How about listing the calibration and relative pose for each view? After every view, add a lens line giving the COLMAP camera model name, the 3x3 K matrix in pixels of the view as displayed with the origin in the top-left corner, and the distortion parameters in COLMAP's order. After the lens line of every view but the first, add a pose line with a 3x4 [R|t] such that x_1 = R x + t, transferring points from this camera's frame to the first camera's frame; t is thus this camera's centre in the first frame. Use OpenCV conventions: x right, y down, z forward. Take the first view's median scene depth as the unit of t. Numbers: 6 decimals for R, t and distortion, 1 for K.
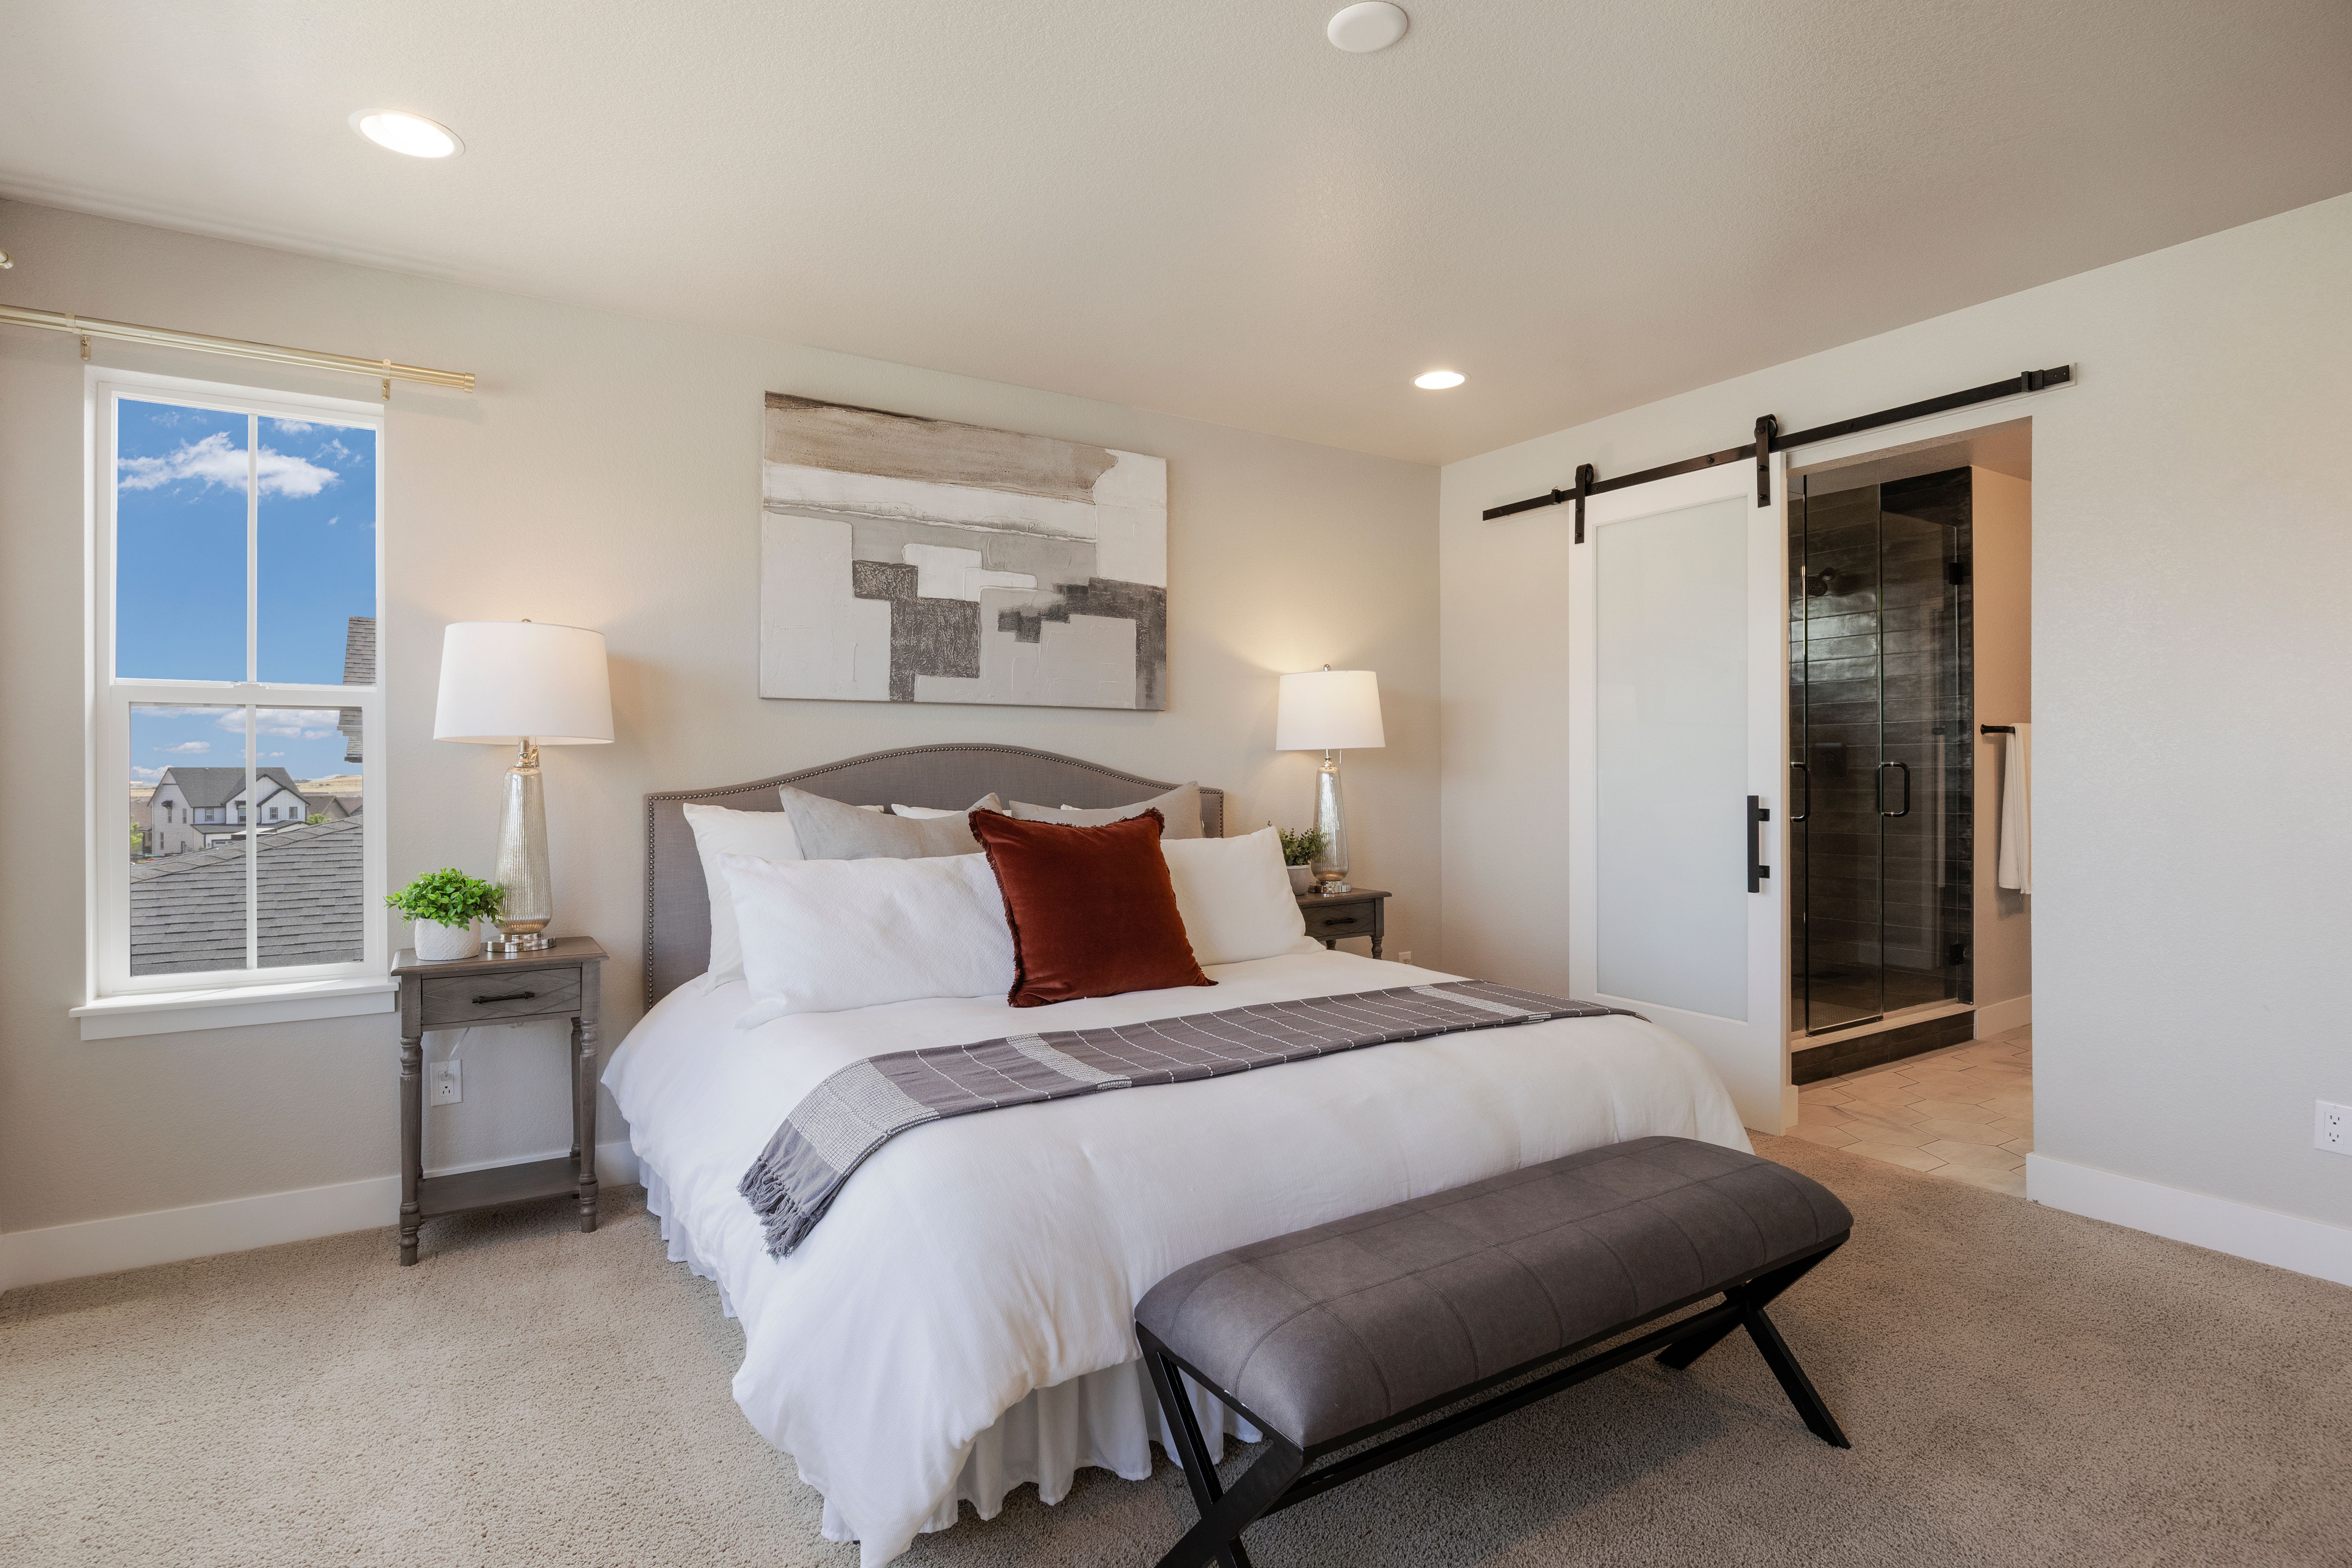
lens RADIAL K [[1193.9, 0, 1178.2], [0, 1193.9, 778.0], [0, 0, 1]] dist [-0.004861, -0.000821]
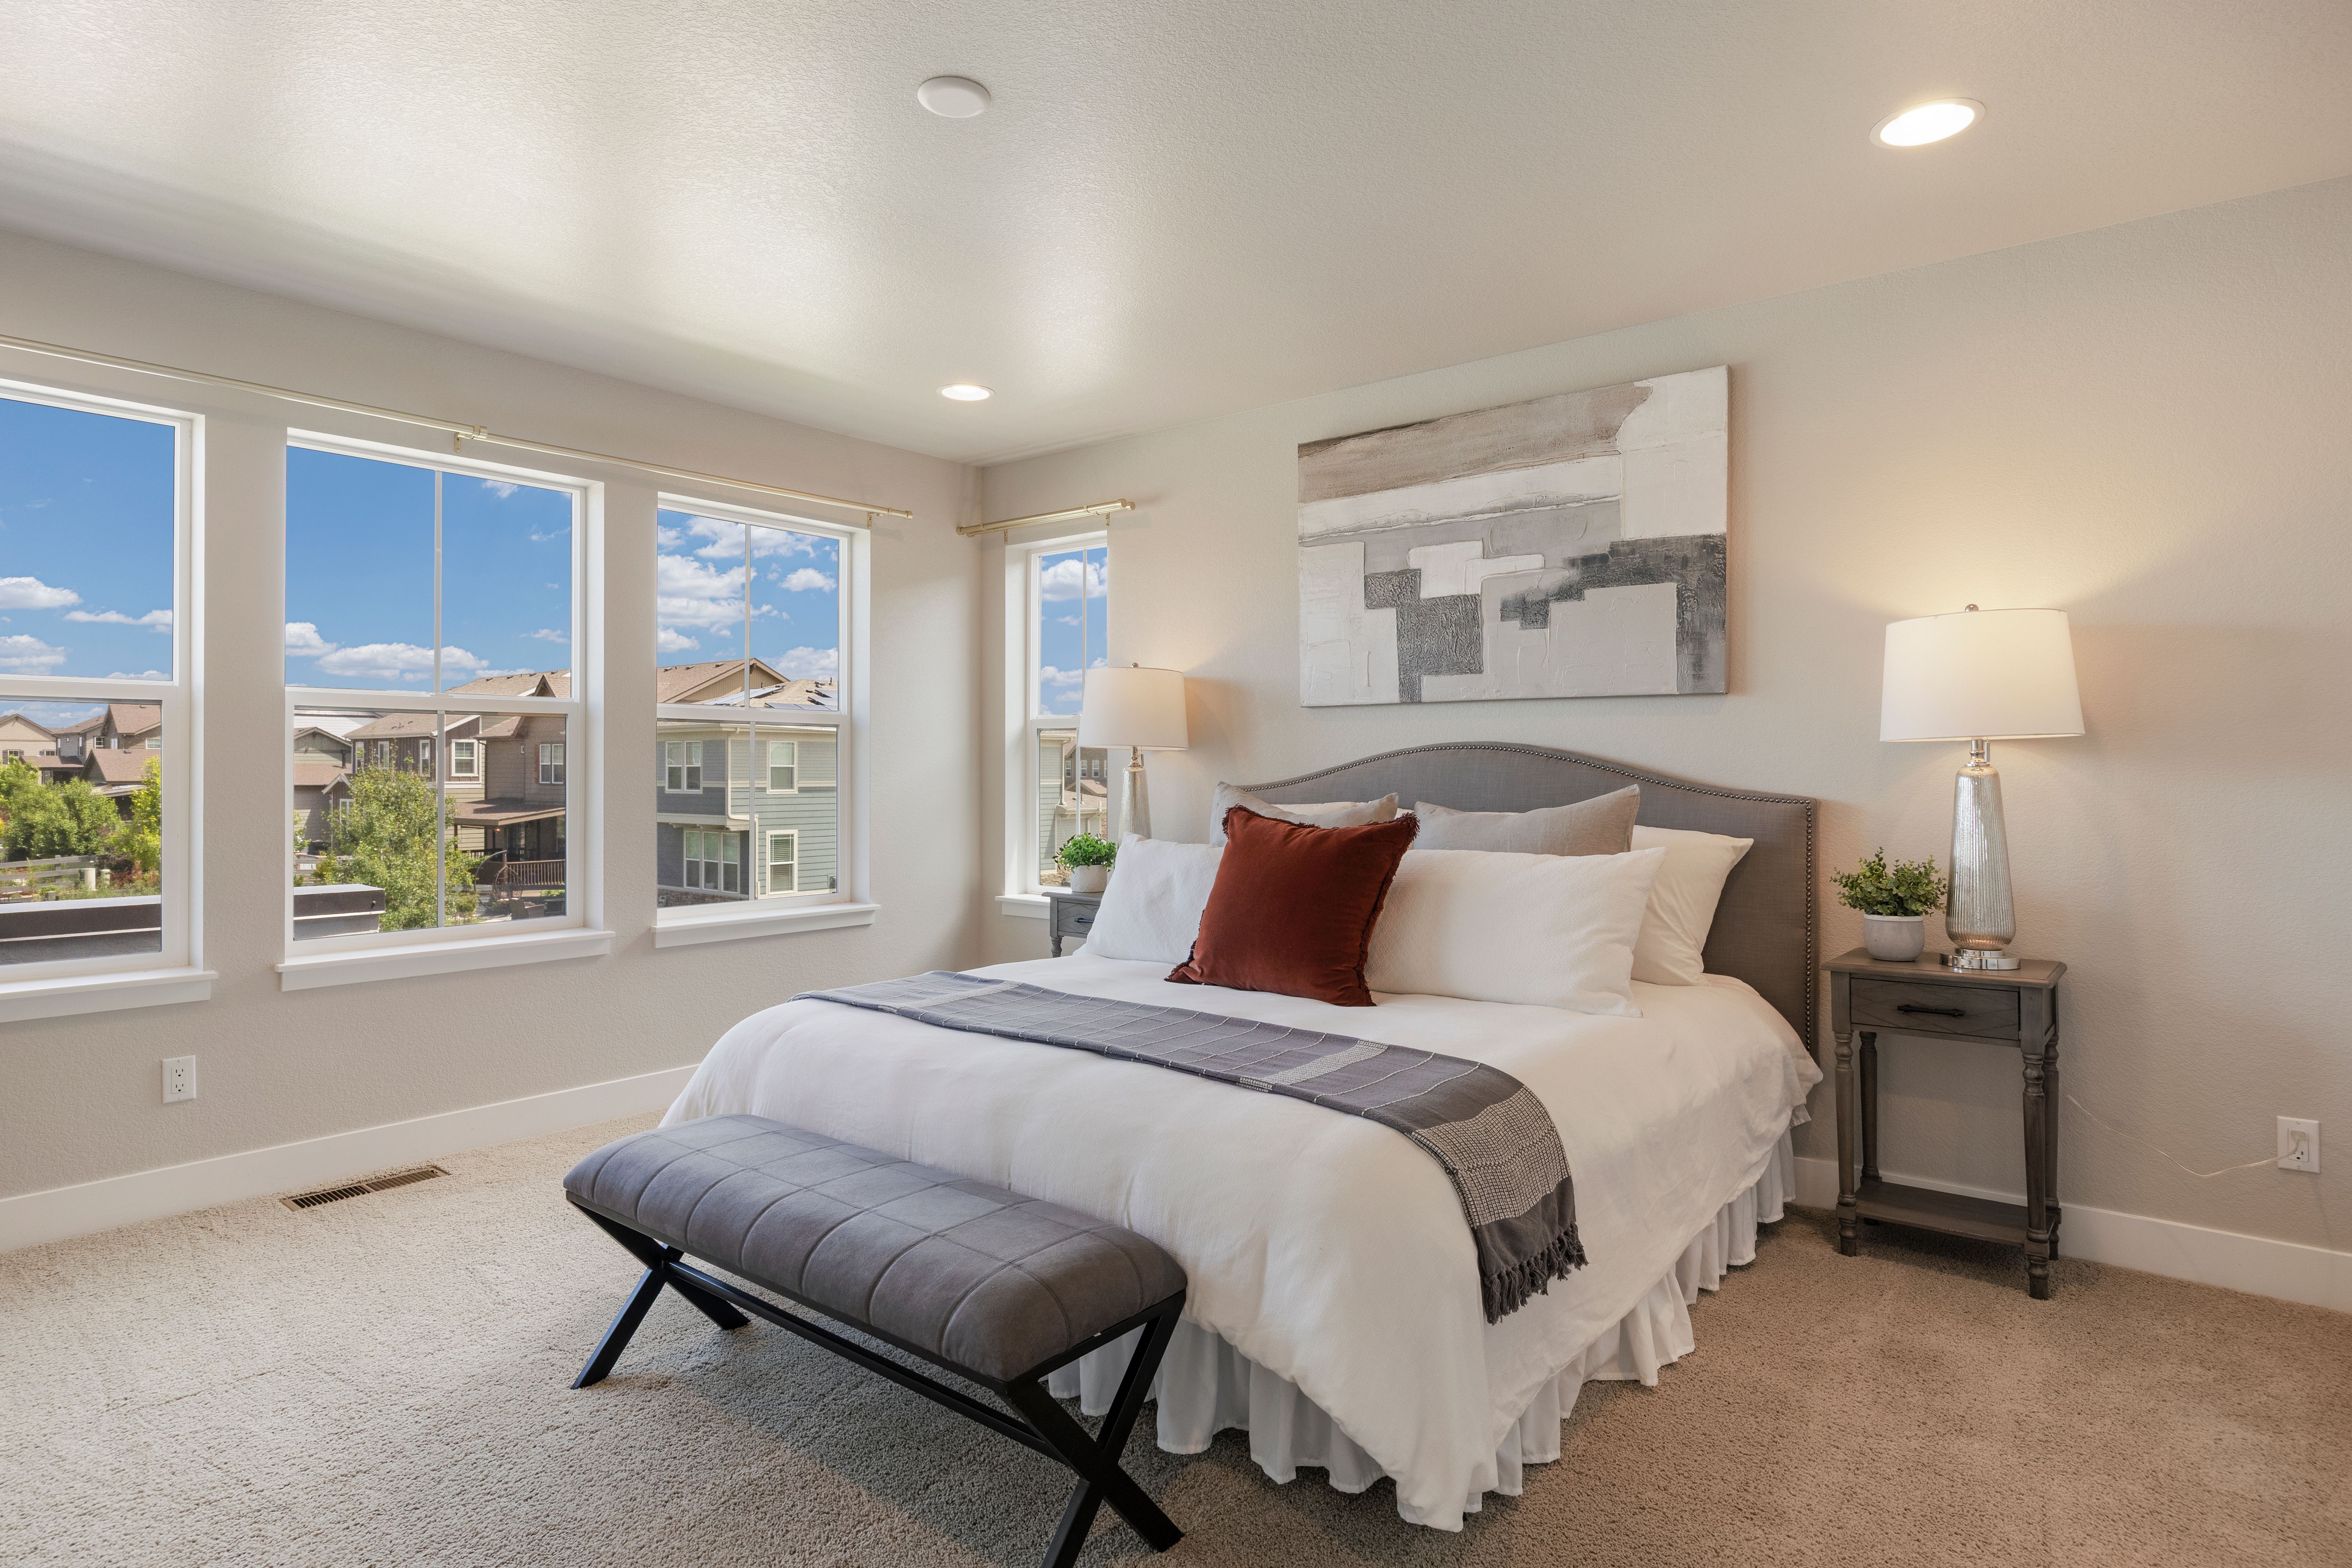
lens RADIAL K [[1252.0, 0, 1176.0], [0, 1252.0, 784.0], [0, 0, 1]] dist [-0.001952, -0.001840]
pose [[0.320419, 0.013899, -0.947174, 0.693475], [-0.009617, 0.999889, 0.011420, -0.004016], [0.947227, 0.005450, 0.320517, 0.439546]]
